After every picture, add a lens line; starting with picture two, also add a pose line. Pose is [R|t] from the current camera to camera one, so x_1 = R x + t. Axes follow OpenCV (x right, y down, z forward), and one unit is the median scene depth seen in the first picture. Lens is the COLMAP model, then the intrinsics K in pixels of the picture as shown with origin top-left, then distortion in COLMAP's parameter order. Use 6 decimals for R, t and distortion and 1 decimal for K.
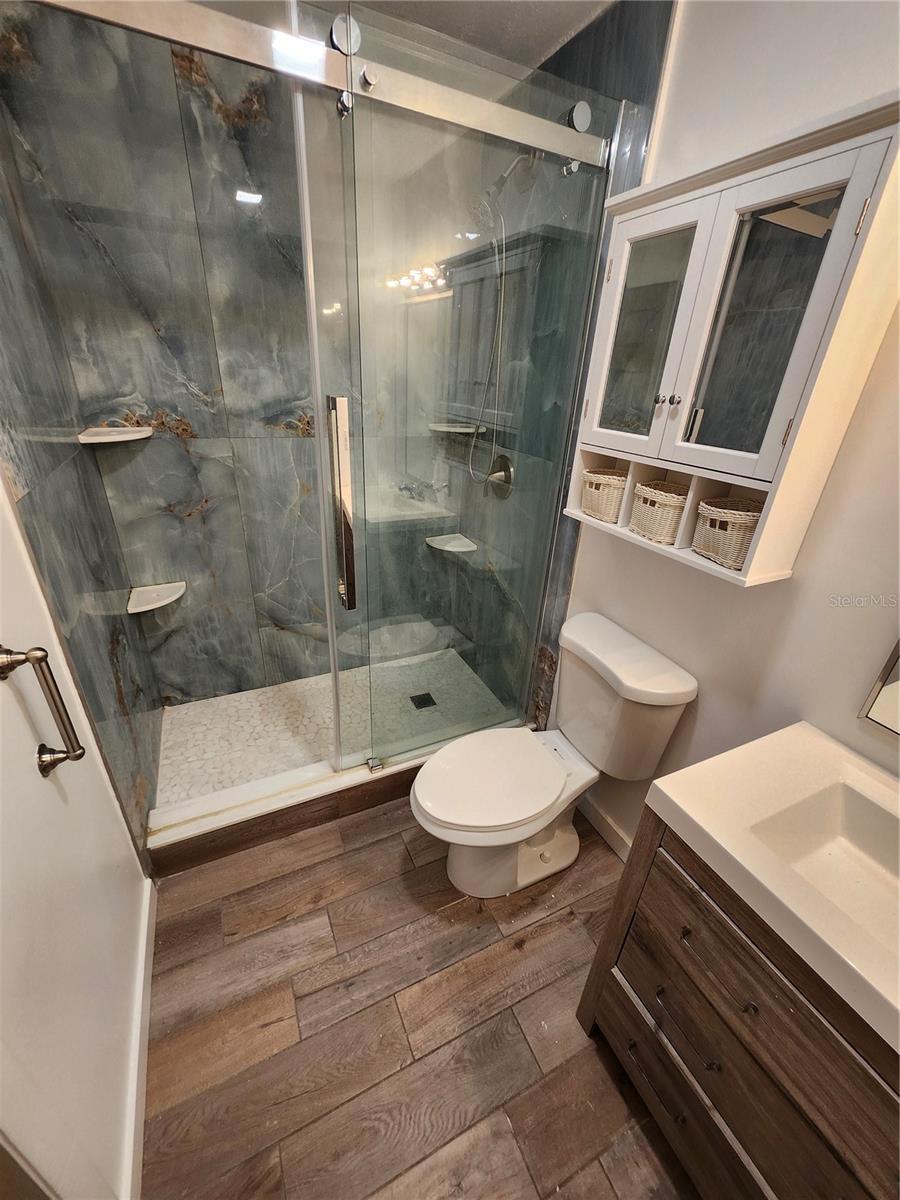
lens RADIAL K [[471.9, 0, 445.7], [0, 471.9, 599.3], [0, 0, 1]] dist [0.000547, 0.000158]
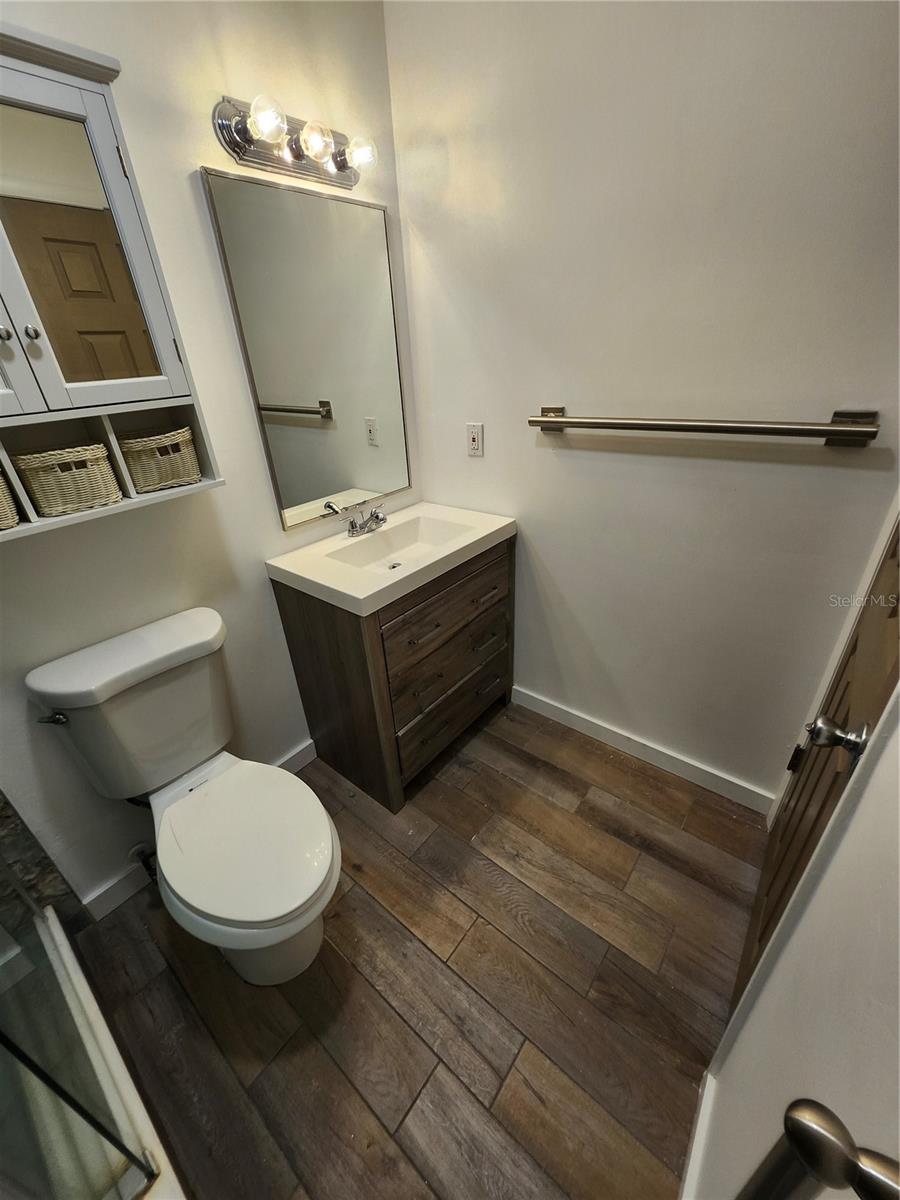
lens RADIAL K [[471.9, 0, 445.7], [0, 471.9, 599.3], [0, 0, 1]] dist [0.000547, 0.000158]
pose [[-0.422666, -0.443749, 0.790215, -0.369619], [0.427866, 0.670935, 0.605621, -0.169280], [-0.798927, 0.594082, -0.093716, 0.439136]]
